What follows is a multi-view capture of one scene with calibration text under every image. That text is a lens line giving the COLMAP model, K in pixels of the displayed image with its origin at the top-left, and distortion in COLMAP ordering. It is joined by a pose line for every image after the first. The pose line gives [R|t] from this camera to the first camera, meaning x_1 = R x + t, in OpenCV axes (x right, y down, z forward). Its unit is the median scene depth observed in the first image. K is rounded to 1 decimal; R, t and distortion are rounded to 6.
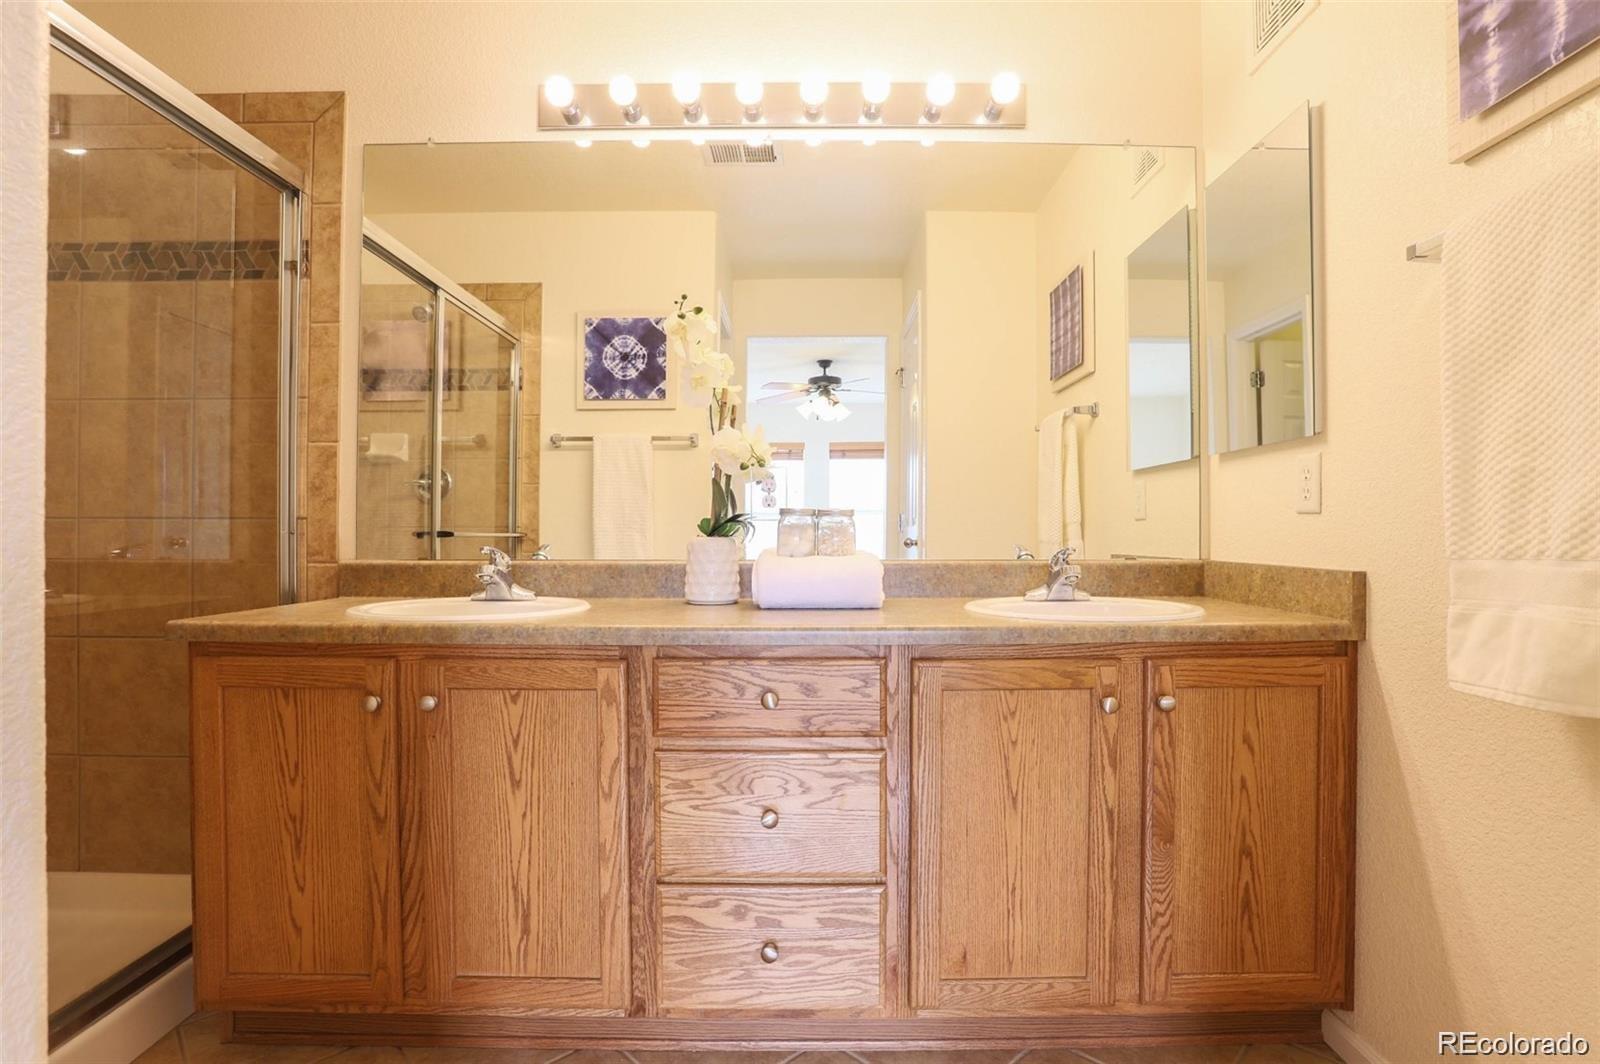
lens RADIAL K [[783.4, 0, 812.7], [0, 783.4, 530.5], [0, 0, 1]] dist [-0.071912, 0.029305]
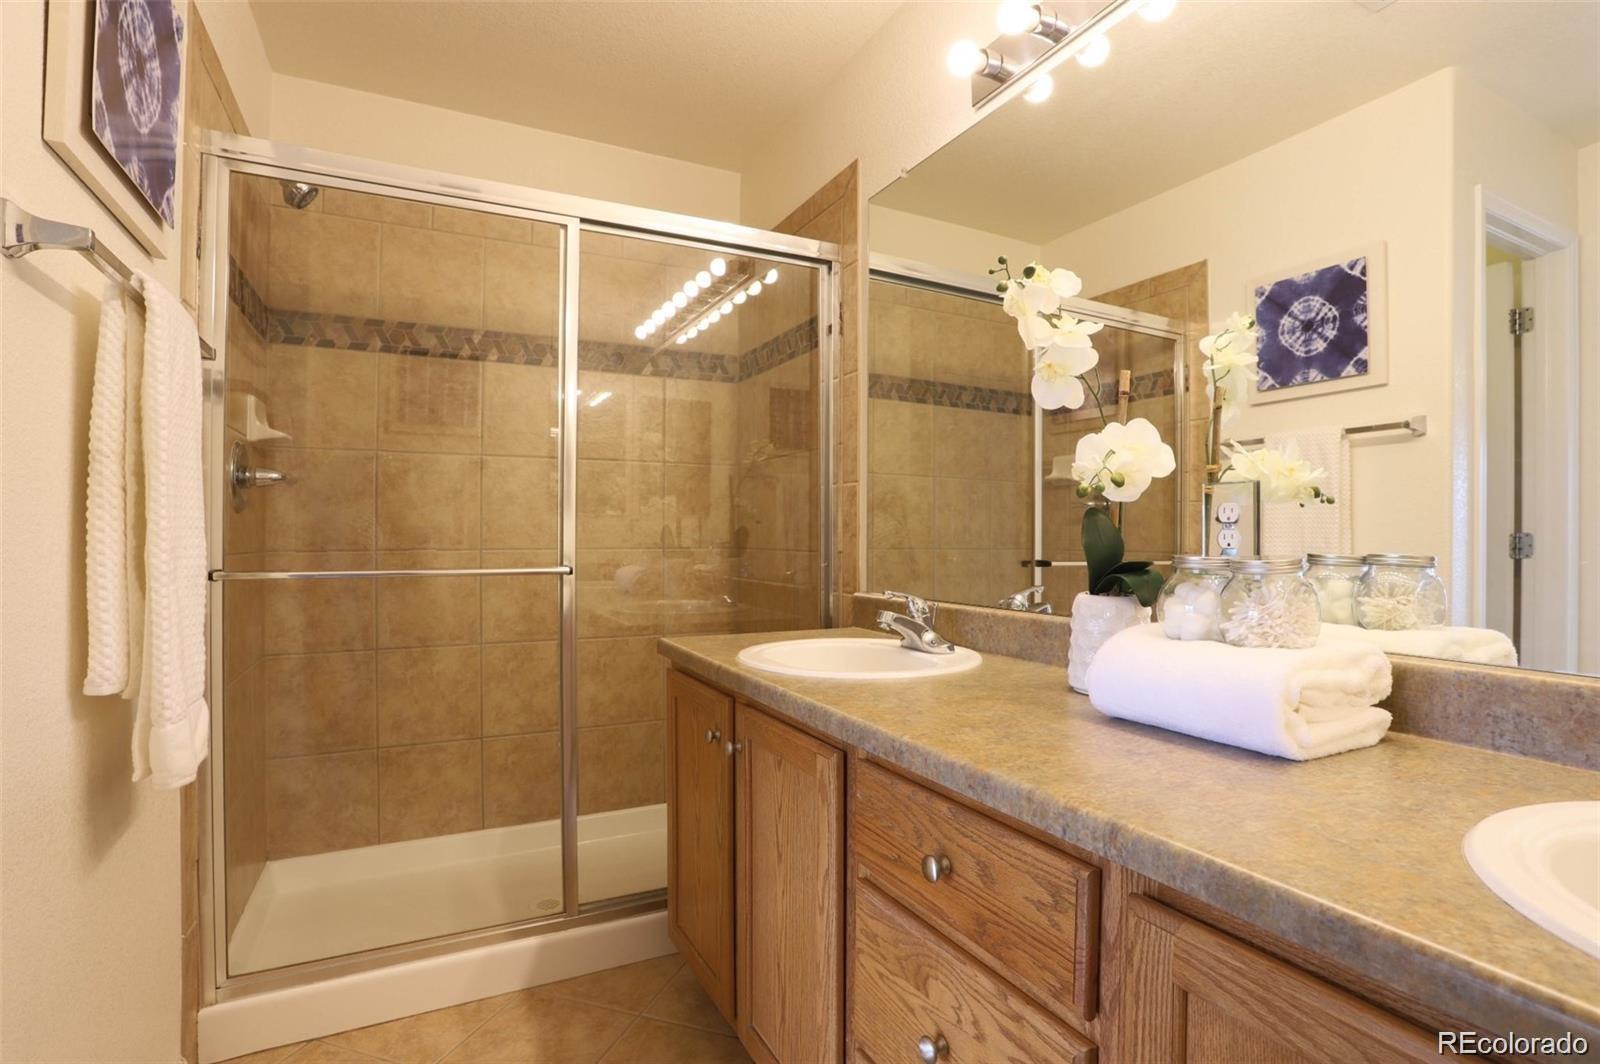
lens RADIAL K [[783.4, 0, 800.3], [0, 783.4, 531.1], [0, 0, 1]] dist [-0.071912, 0.029305]
pose [[0.454516, -0.007740, -0.890705, 0.323342], [-0.000511, 0.999960, -0.008950, -0.037205], [0.890738, 0.004523, 0.454494, 0.428772]]
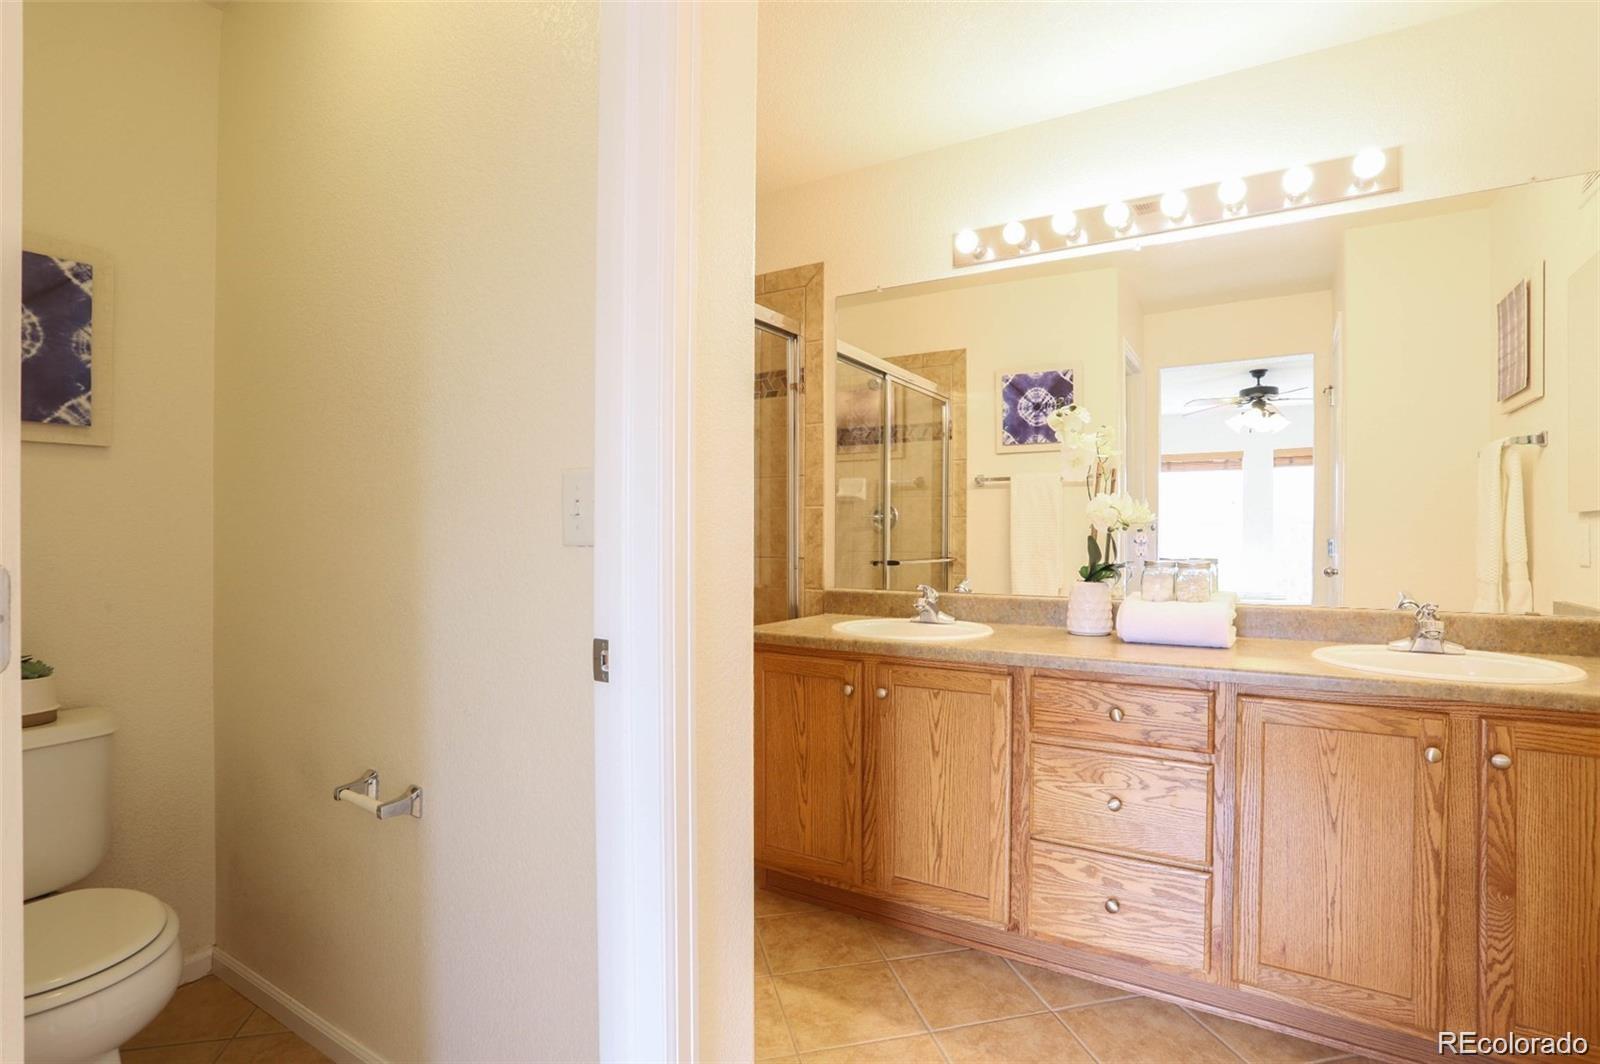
lens RADIAL K [[783.4, 0, 808.3], [0, 783.4, 534.8], [0, 0, 1]] dist [-0.071912, 0.029305]
pose [[0.850826, 0.001528, -0.525445, 0.132964], [0.000059, 0.999995, 0.003004, -0.065368], [0.525448, -0.002587, 0.850822, -0.275598]]
